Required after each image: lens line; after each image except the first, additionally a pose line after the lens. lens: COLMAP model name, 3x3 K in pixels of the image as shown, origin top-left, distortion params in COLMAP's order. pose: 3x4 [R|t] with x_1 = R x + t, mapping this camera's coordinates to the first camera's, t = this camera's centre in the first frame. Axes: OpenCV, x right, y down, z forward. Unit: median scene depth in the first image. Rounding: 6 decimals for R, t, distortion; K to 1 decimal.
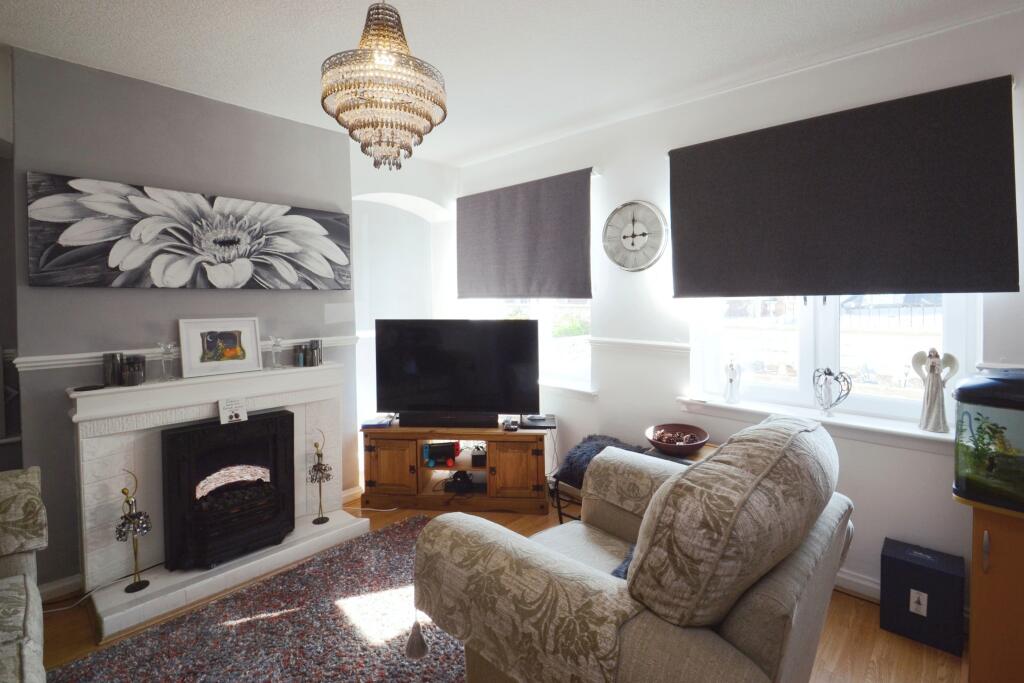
lens RADIAL K [[473.6, 0, 508.7], [0, 473.6, 304.4], [0, 0, 1]] dist [0.013479, -0.014021]
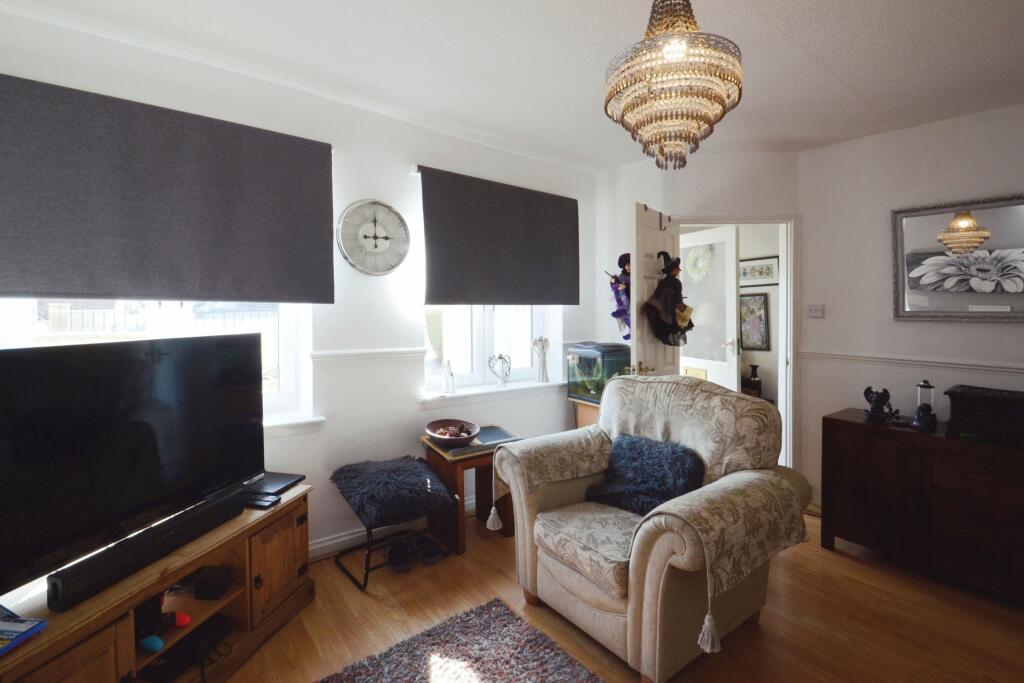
lens RADIAL K [[473.6, 0, 508.7], [0, 473.6, 304.4], [0, 0, 1]] dist [0.013479, -0.014021]
pose [[0.154505, 0.009956, 0.987942, -0.616723], [-0.002411, 0.999950, -0.009700, -0.004631], [-0.987989, -0.000883, 0.154521, 0.598473]]
